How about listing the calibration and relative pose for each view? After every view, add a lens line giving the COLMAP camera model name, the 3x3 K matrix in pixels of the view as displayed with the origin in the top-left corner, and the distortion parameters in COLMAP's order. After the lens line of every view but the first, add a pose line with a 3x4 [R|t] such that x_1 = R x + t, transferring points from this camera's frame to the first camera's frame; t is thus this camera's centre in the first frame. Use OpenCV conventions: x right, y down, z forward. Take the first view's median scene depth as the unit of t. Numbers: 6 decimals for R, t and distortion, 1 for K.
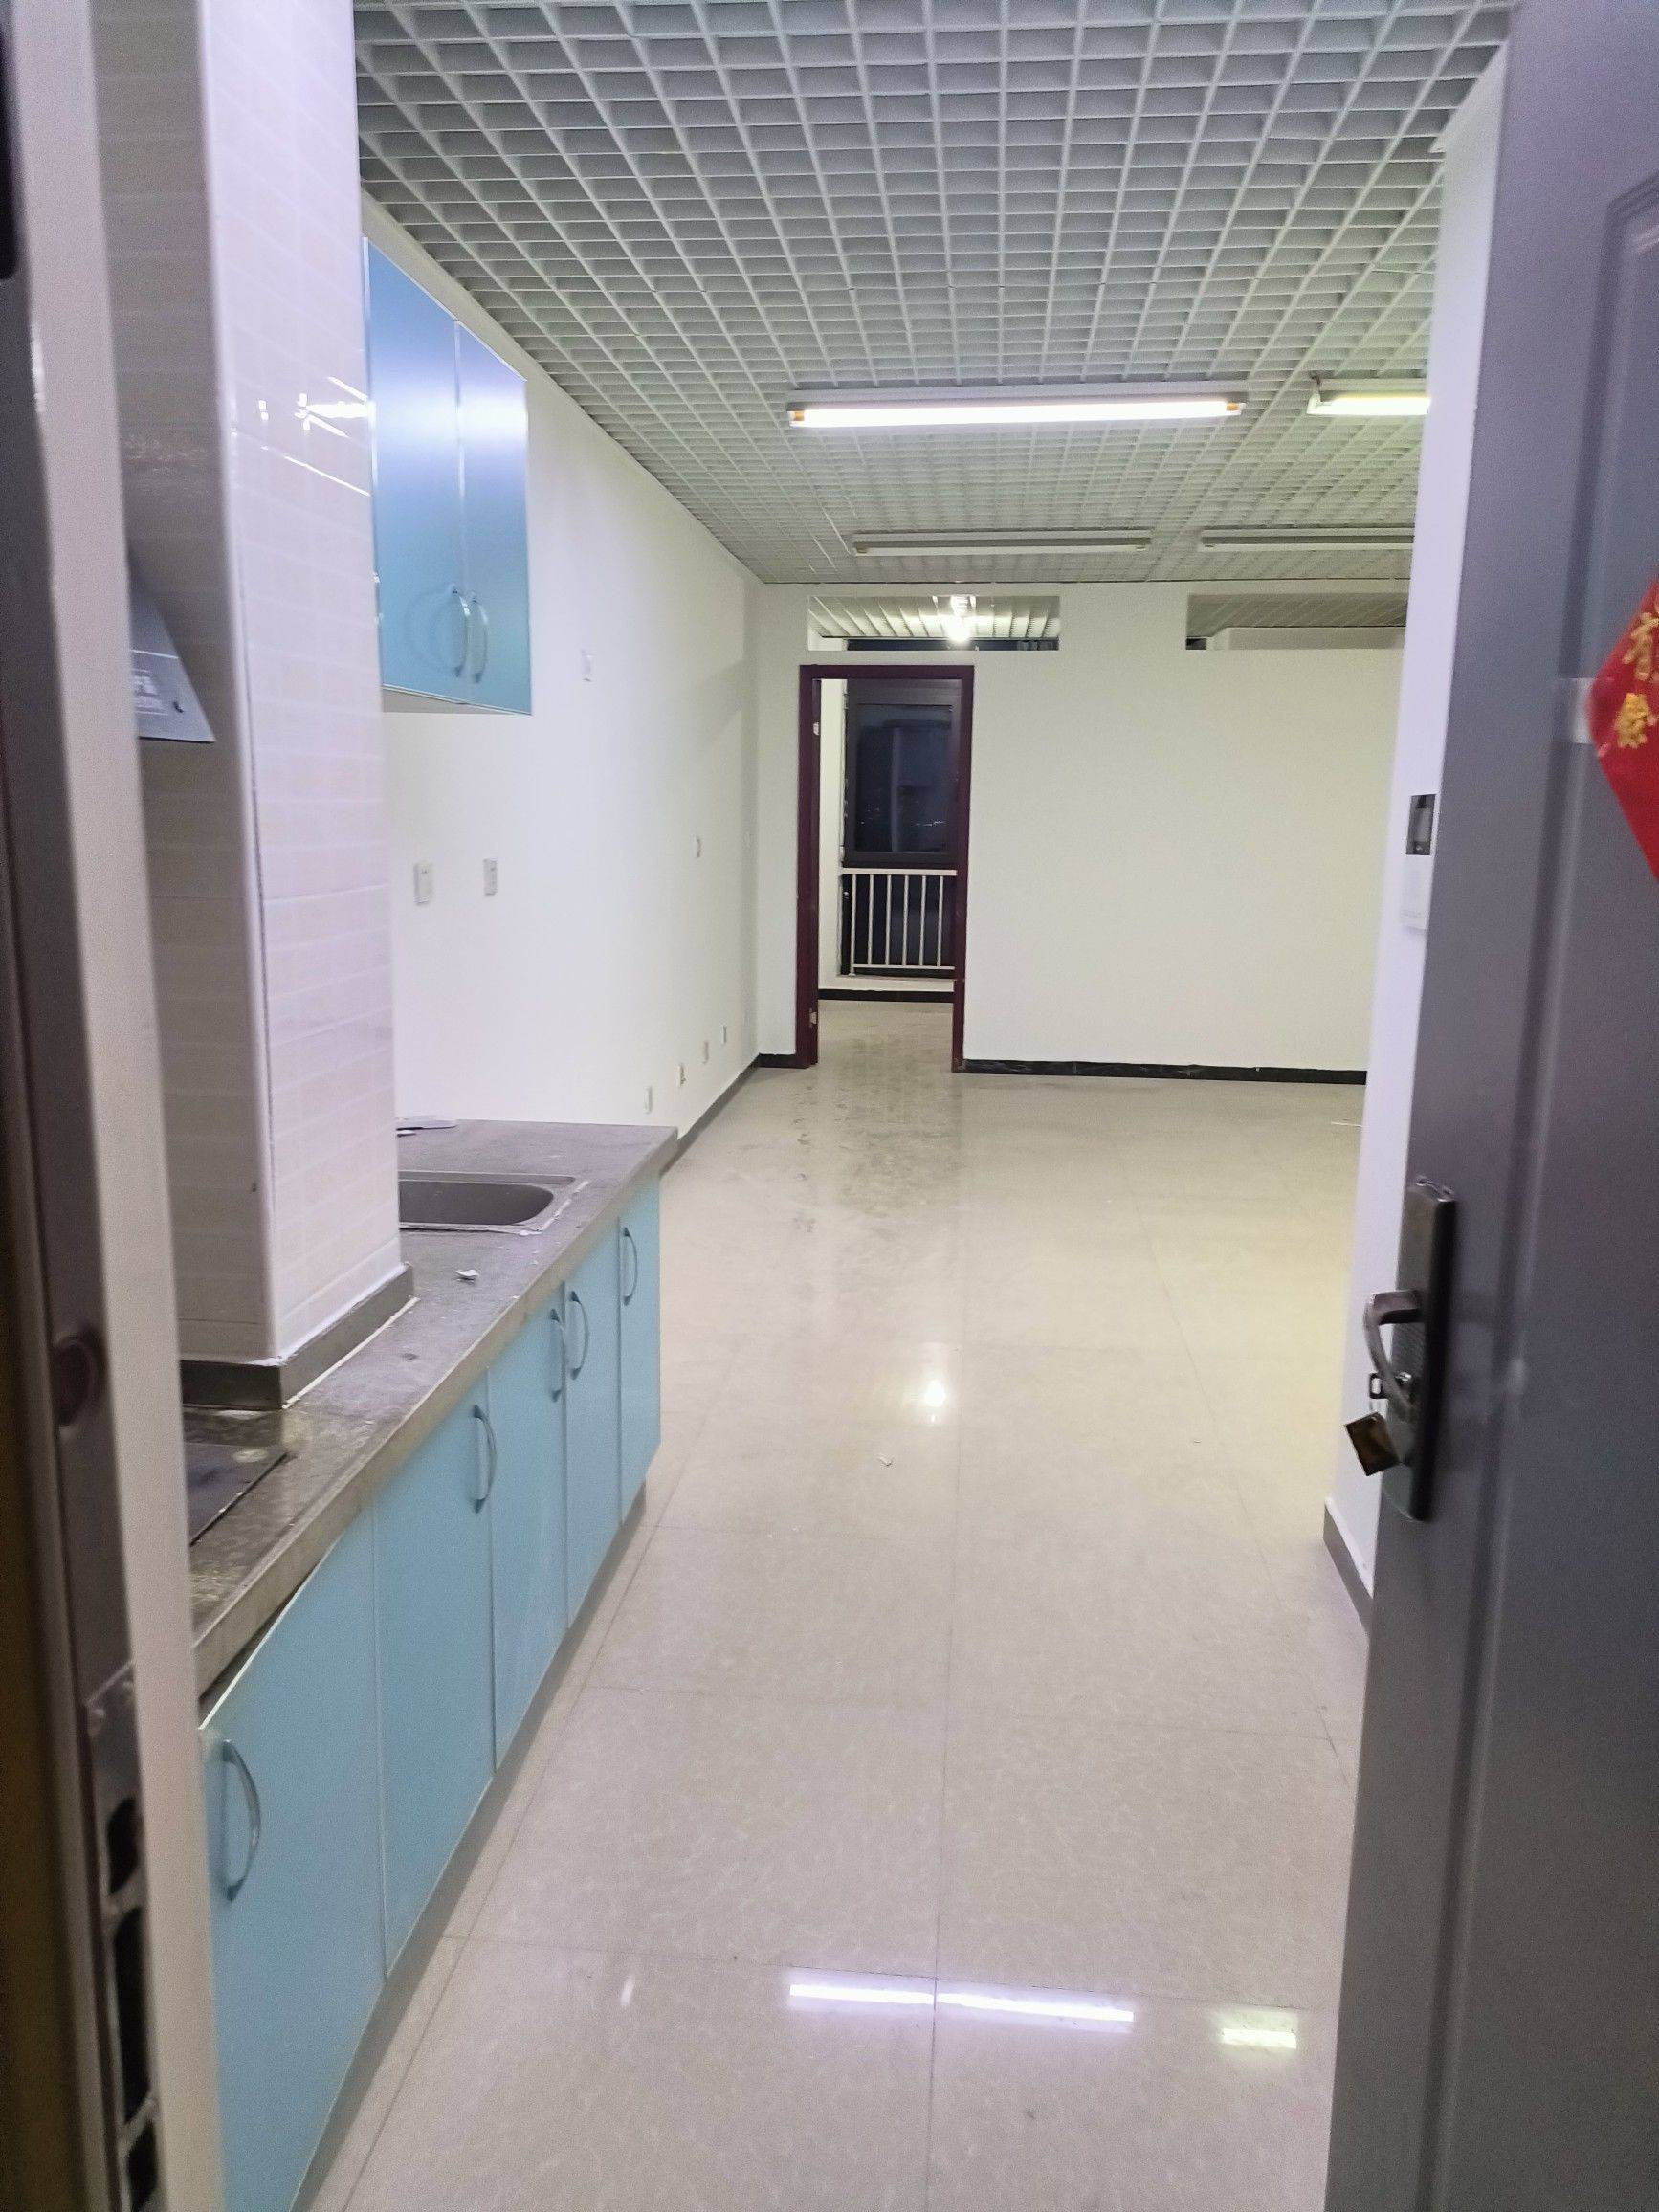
lens RADIAL K [[1611.2, 0, 829.5], [0, 1611.2, 1106.0], [0, 0, 1]] dist [0.062133, -0.044969]
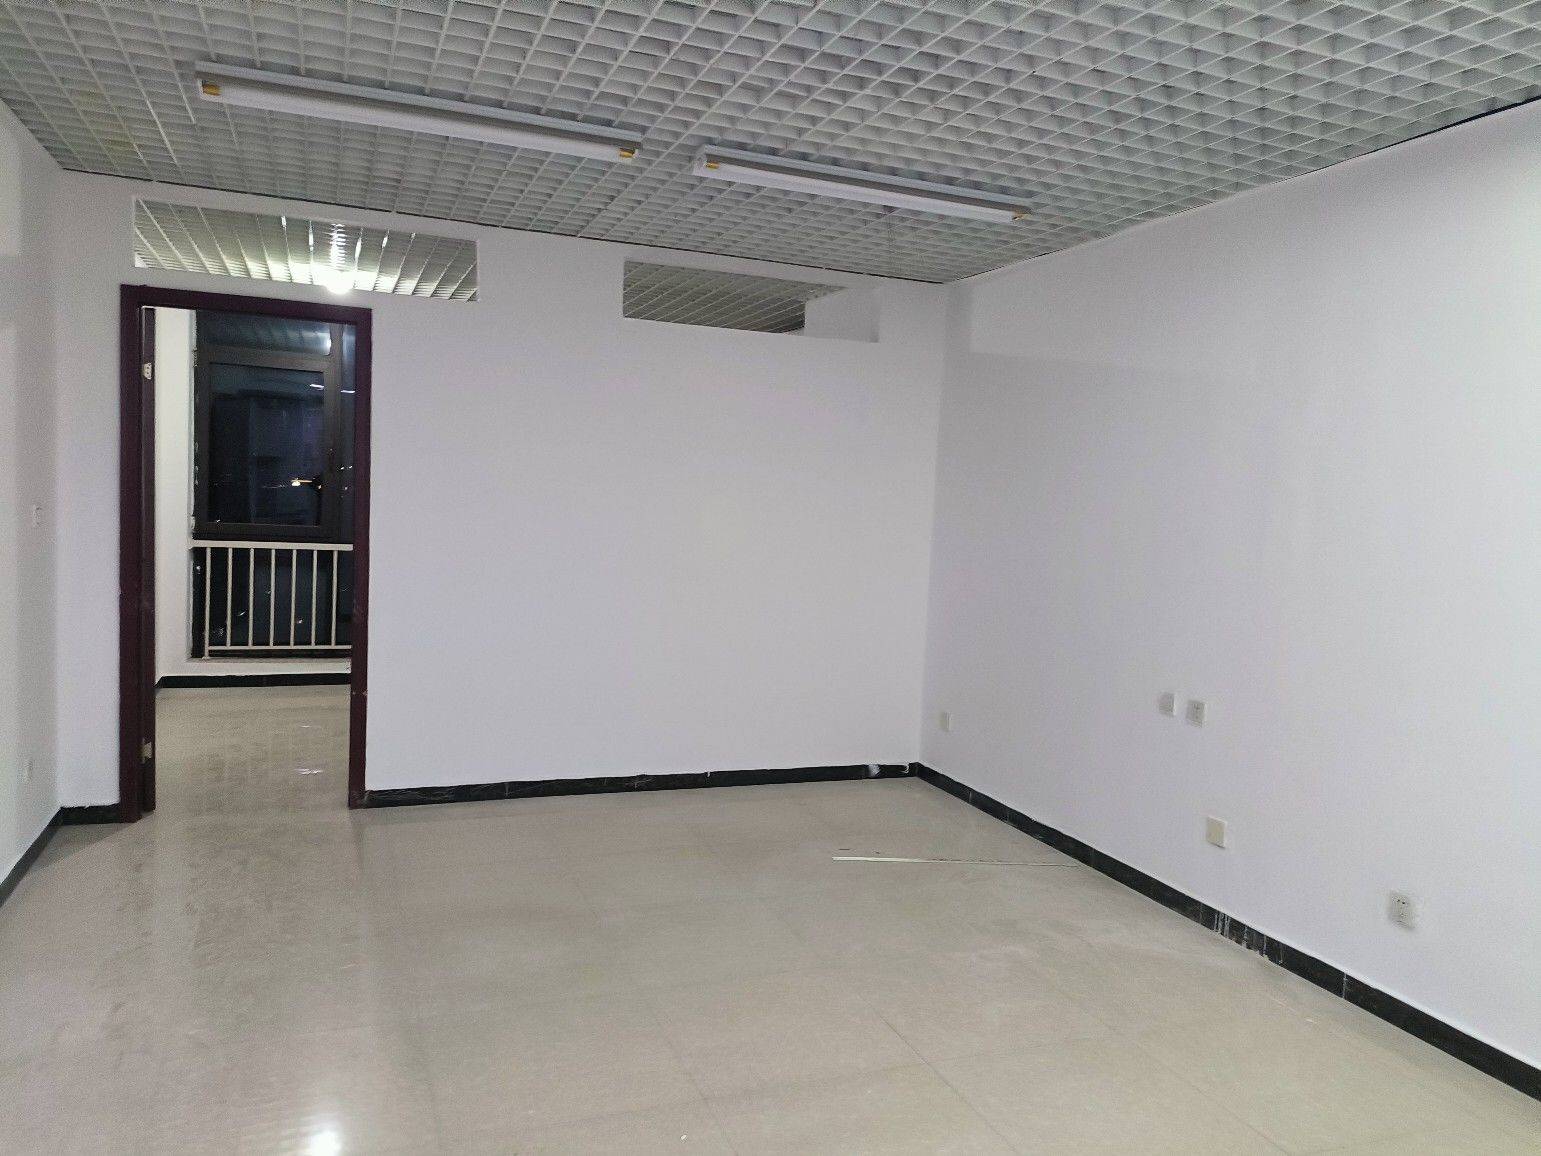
lens RADIAL K [[1119.0, 0, 776.7], [0, 1119.0, 590.8], [0, 0, 1]] dist [0.079076, -0.094273]
pose [[0.888006, -0.009692, 0.459729, 0.007667], [0.049605, 0.995963, -0.074819, -0.074687], [-0.457148, 0.089245, 0.884902, 0.395600]]
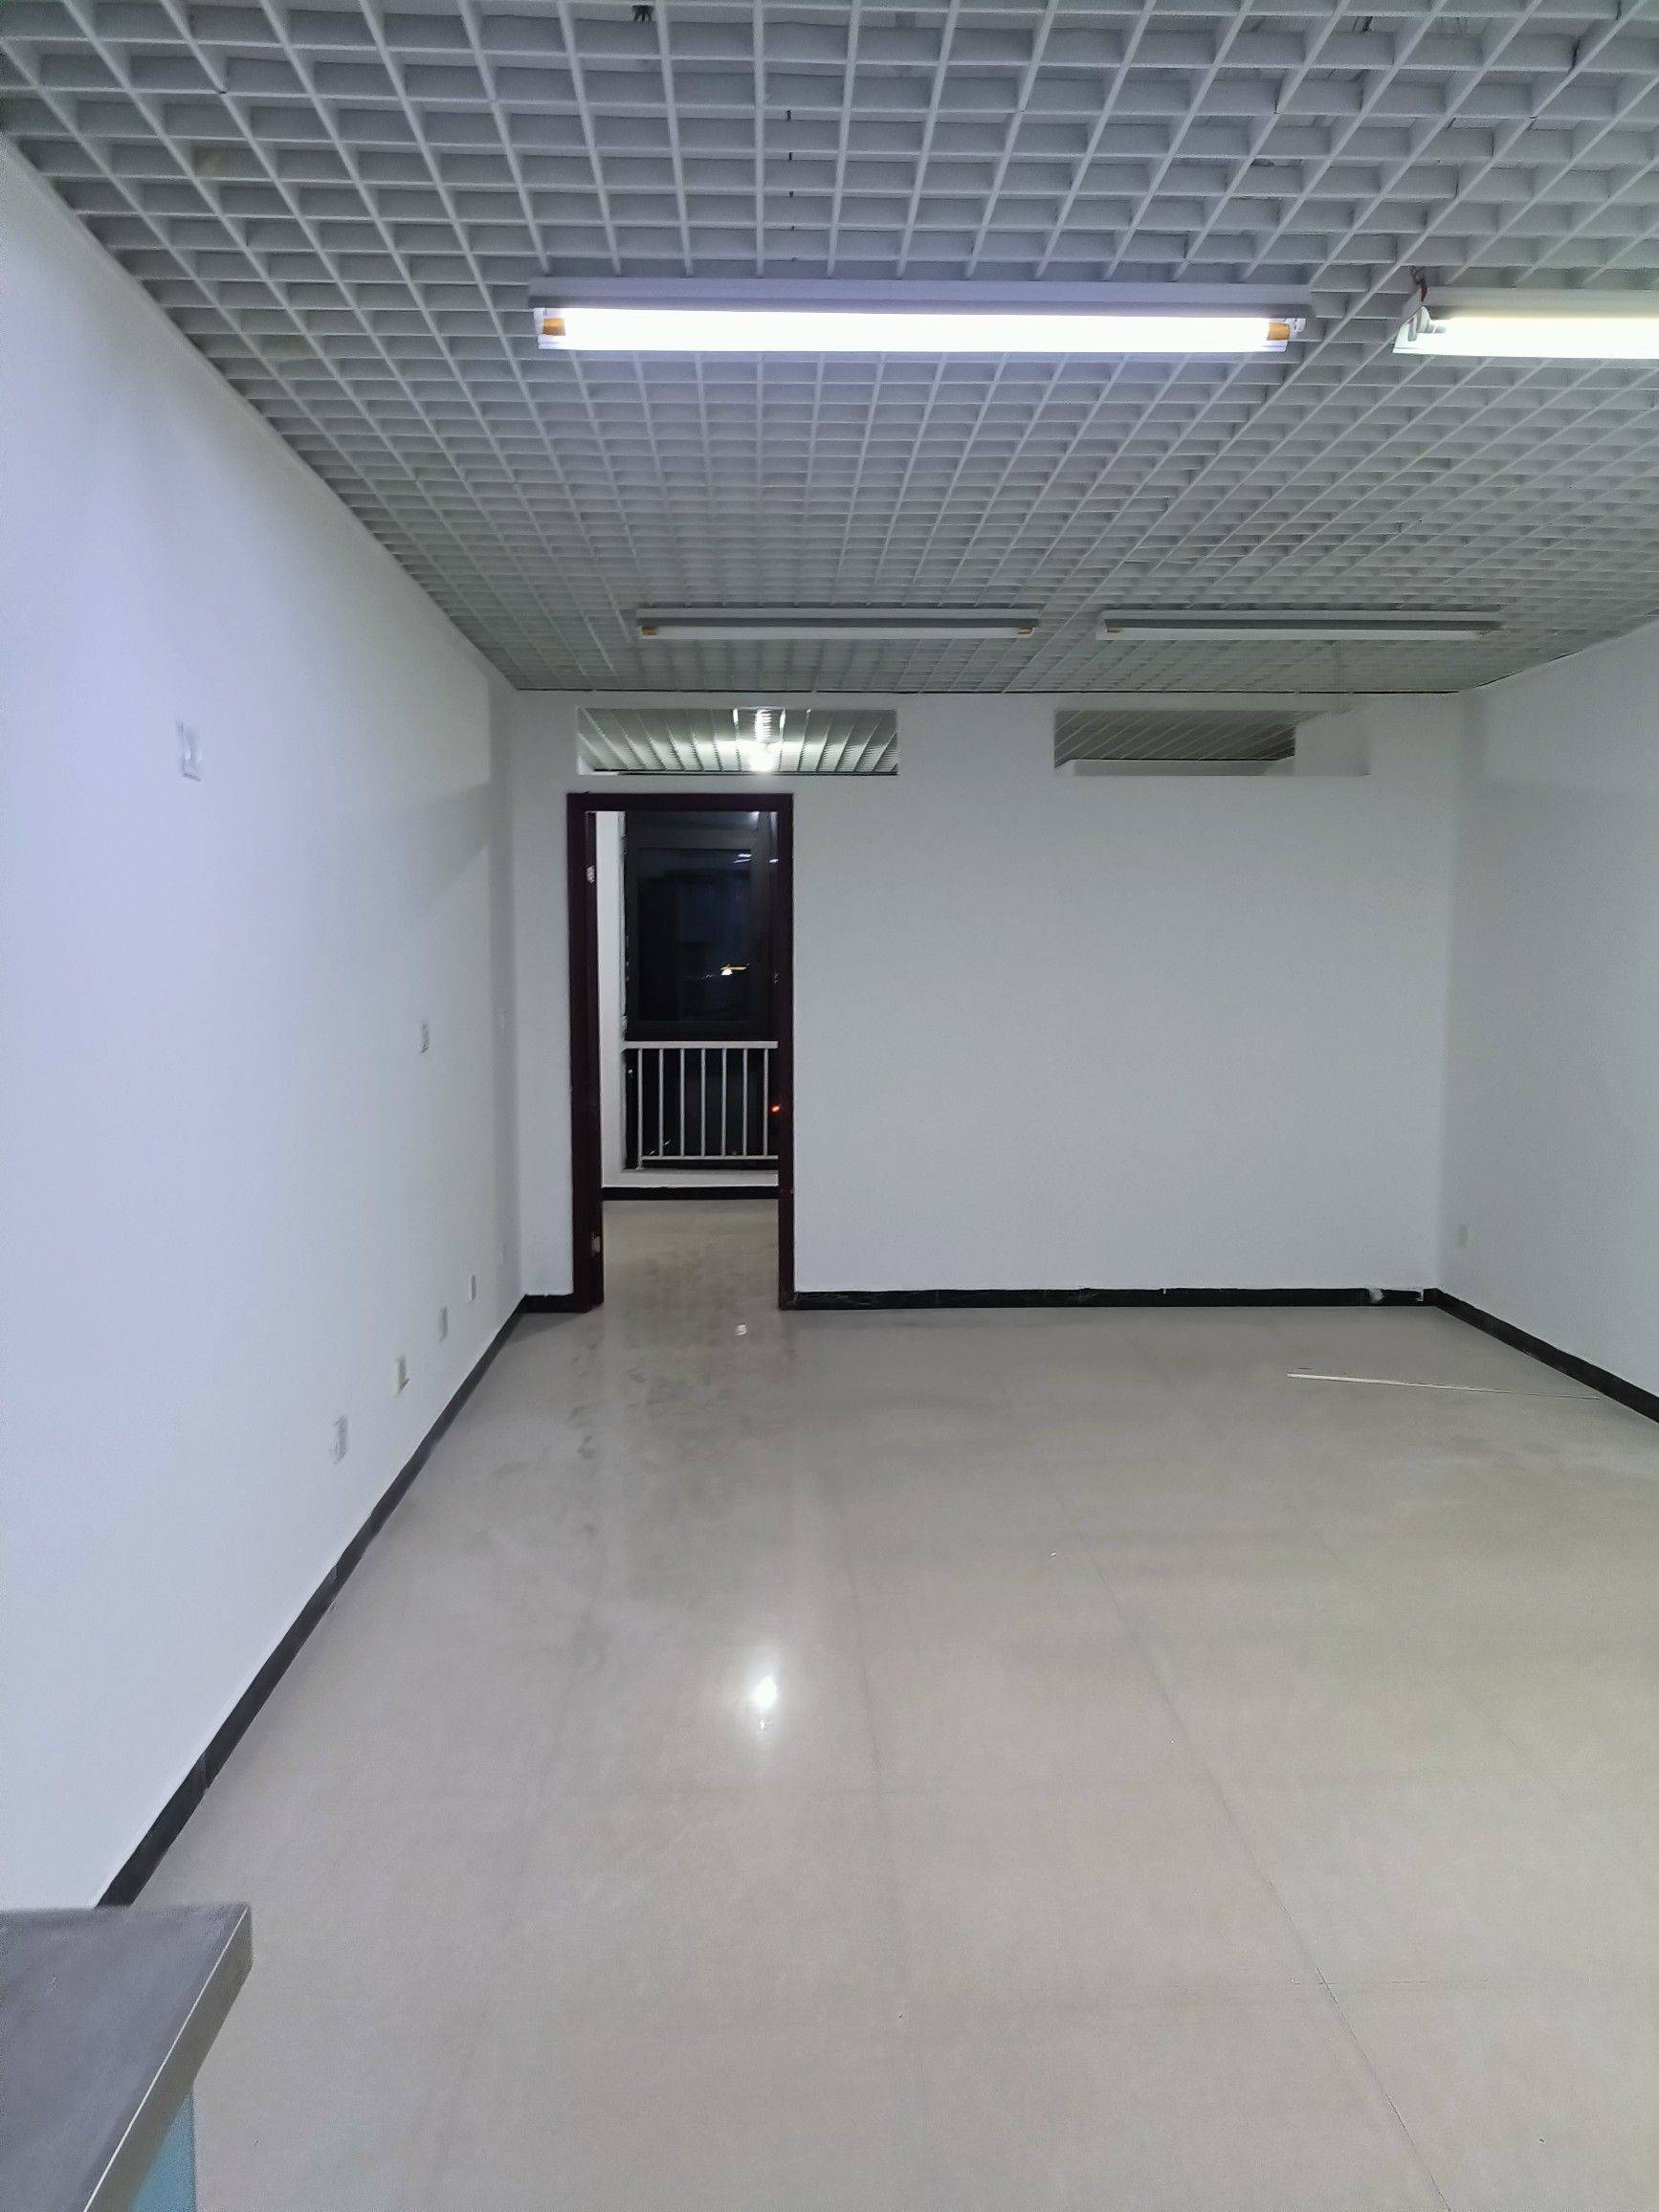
lens RADIAL K [[1611.2, 0, 829.5], [0, 1611.2, 1106.0], [0, 0, 1]] dist [0.062133, -0.044969]
pose [[0.990123, -0.024410, 0.138061, -0.004327], [0.037174, 0.995189, -0.090642, -0.046616], [-0.135185, 0.094879, 0.986267, 0.224770]]
